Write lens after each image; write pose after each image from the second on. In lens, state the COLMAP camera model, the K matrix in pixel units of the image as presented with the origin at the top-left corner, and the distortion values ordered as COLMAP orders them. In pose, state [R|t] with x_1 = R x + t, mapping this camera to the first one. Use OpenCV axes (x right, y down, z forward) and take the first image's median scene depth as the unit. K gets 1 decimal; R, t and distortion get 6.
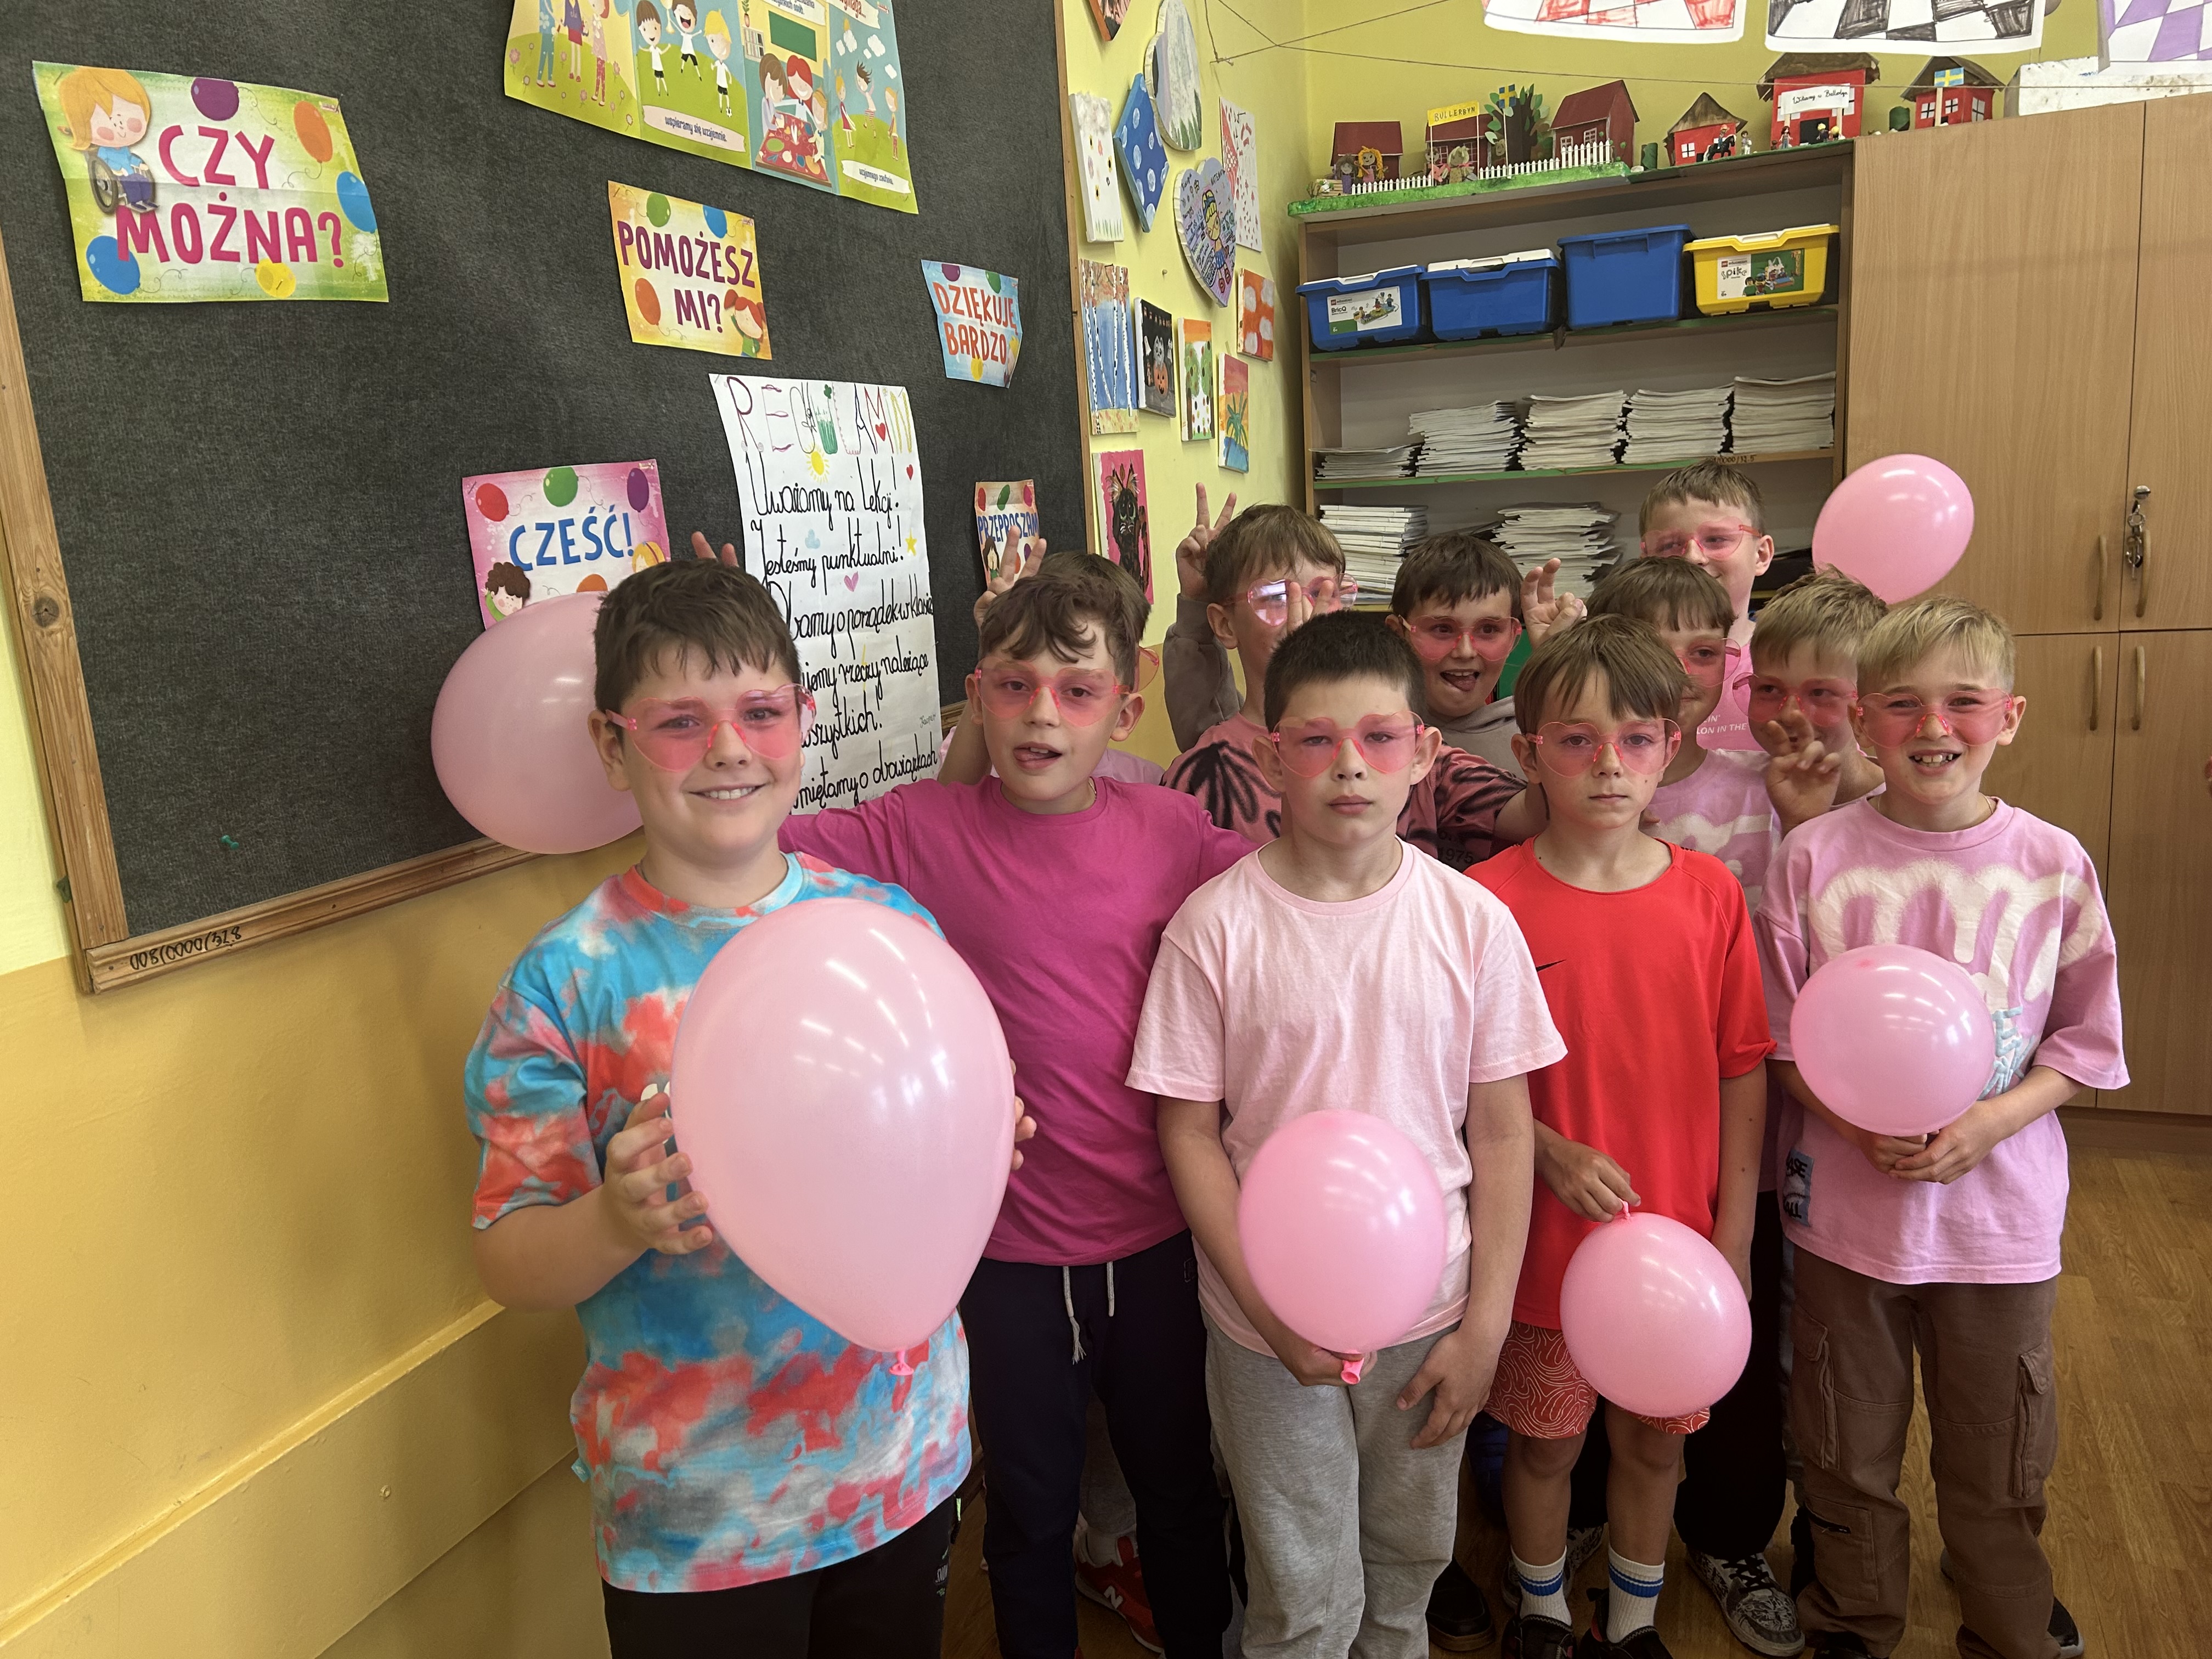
lens RADIAL K [[1689.1, 0, 1093.1], [0, 1689.1, 820.8], [0, 0, 1]] dist [0.045645, -0.041351]
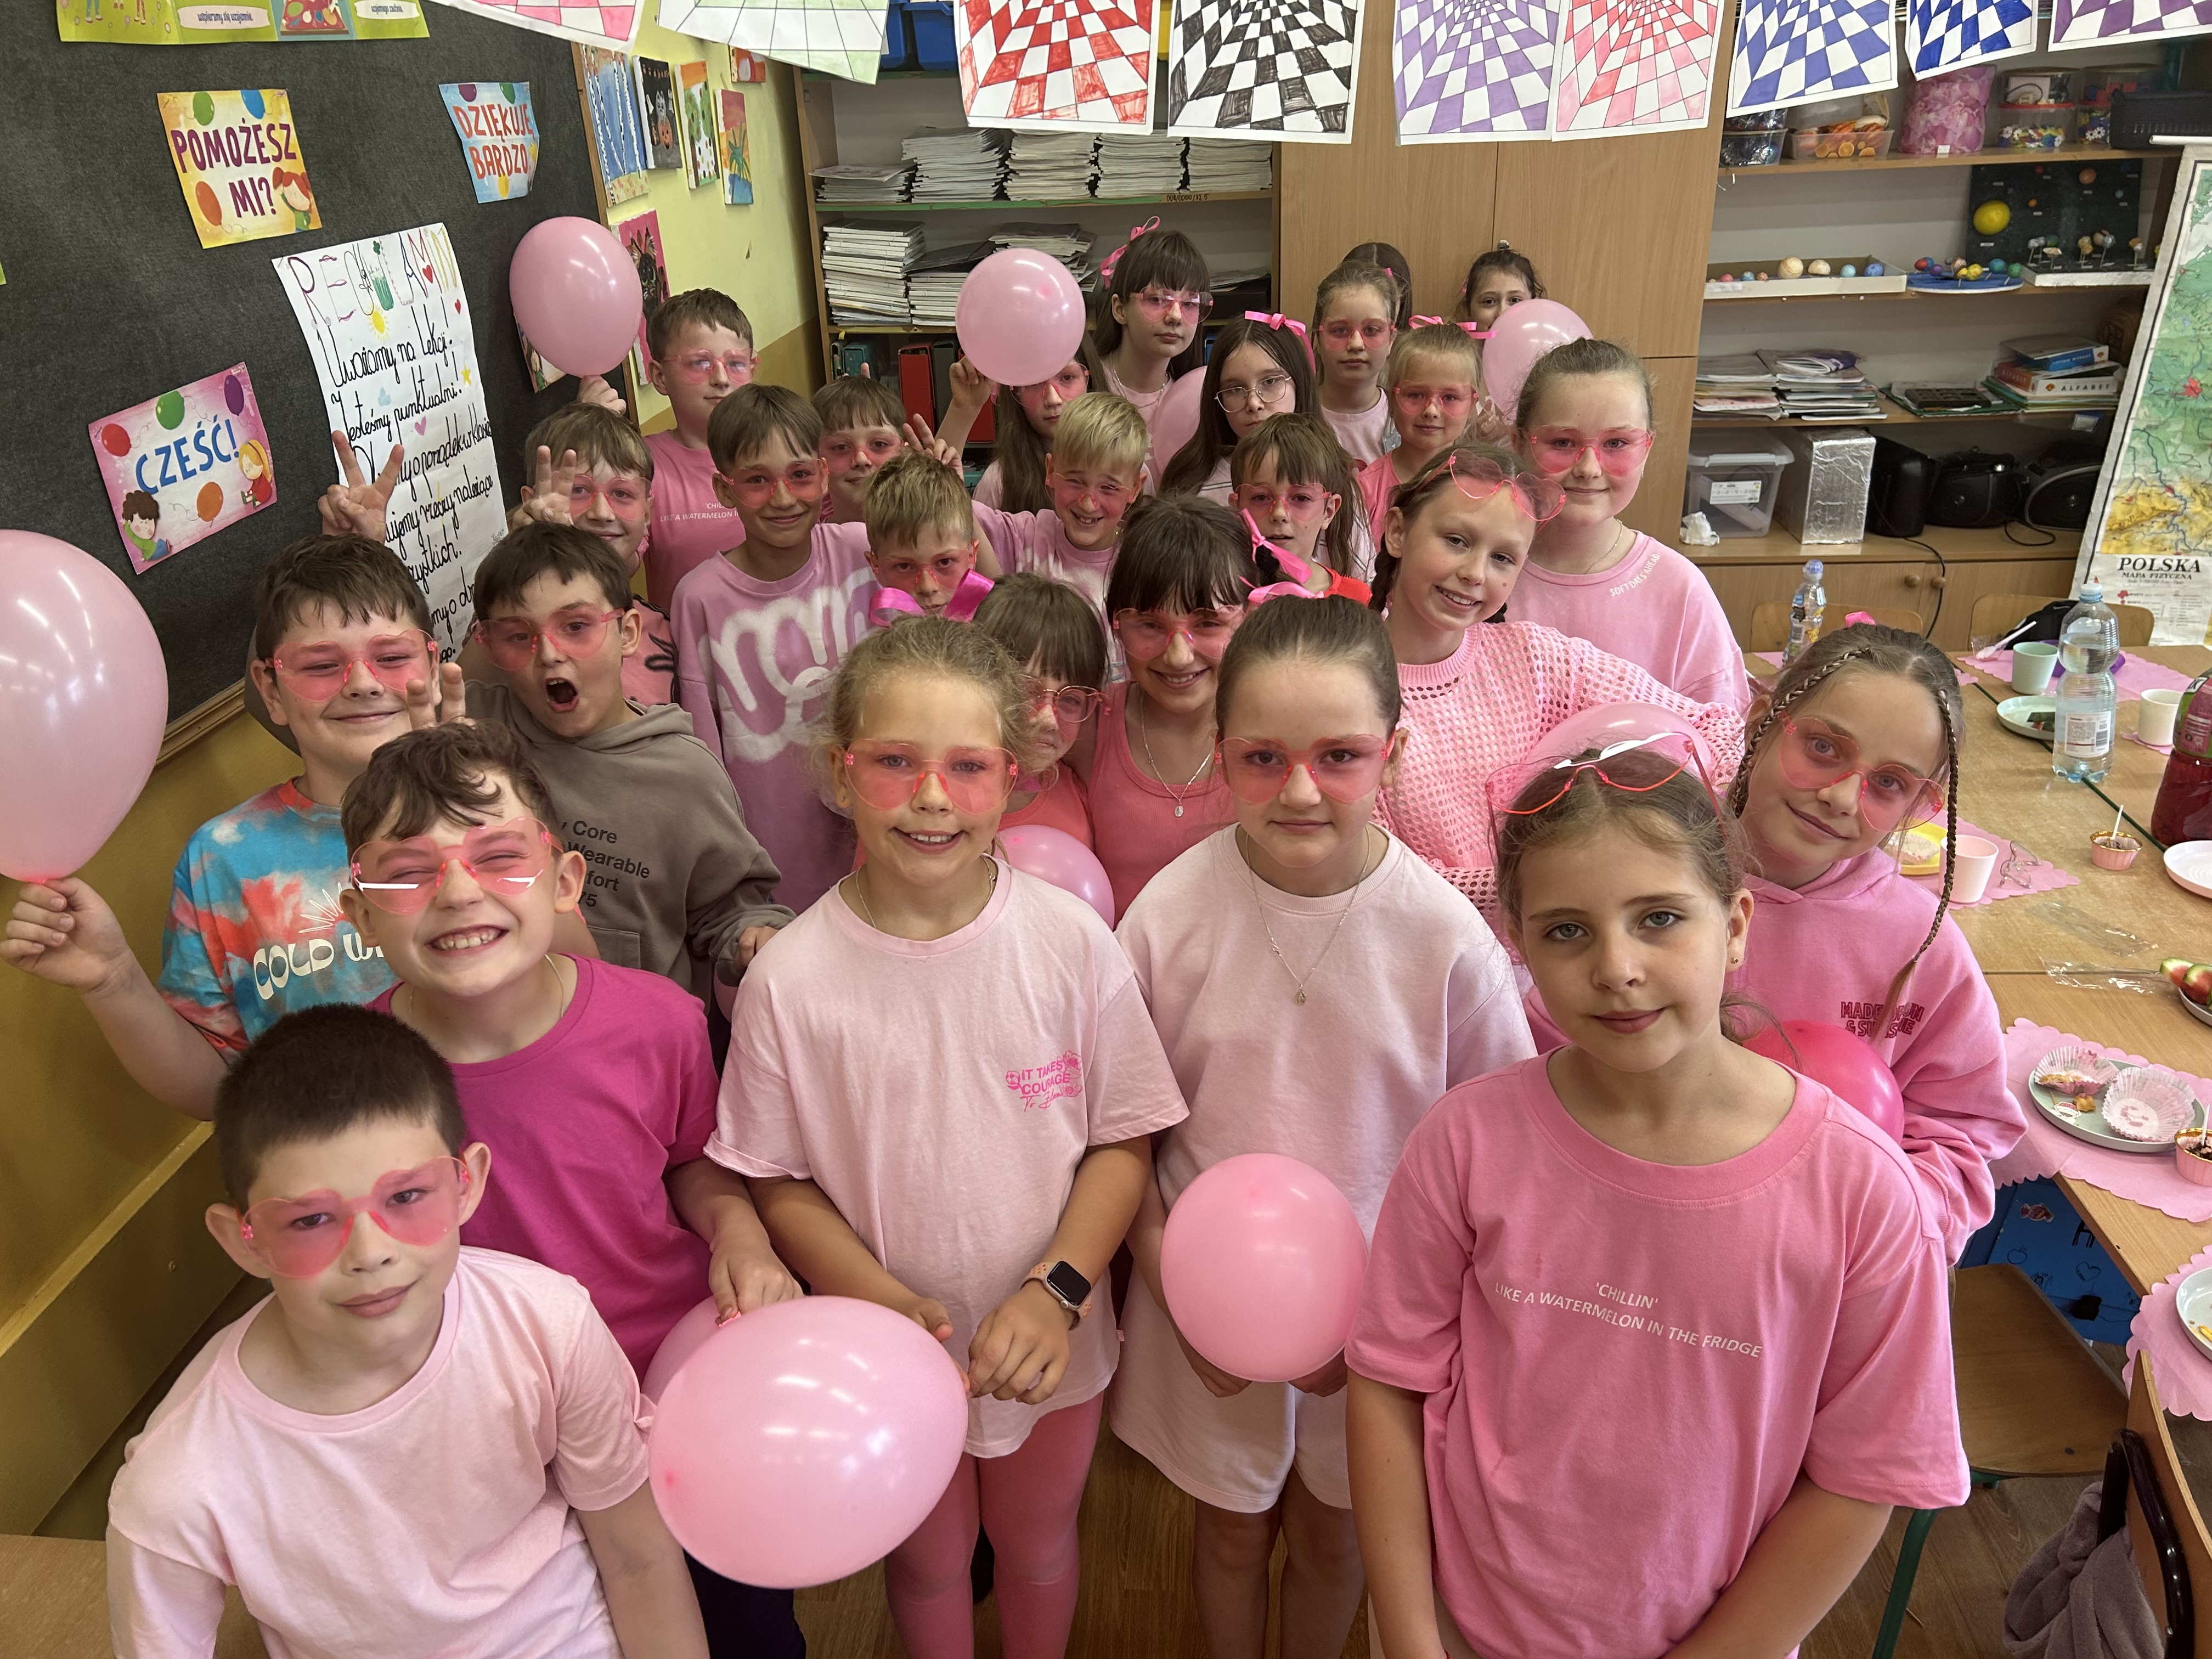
lens RADIAL K [[1690.9, 0, 1106.0], [0, 1690.9, 829.5], [0, 0, 1]] dist [0.061944, -0.069627]
pose [[0.956127, -0.101738, 0.274718, -0.051445], [0.033996, 0.969957, 0.240890, -0.144609], [-0.290972, -0.220982, 0.930861, -0.225789]]
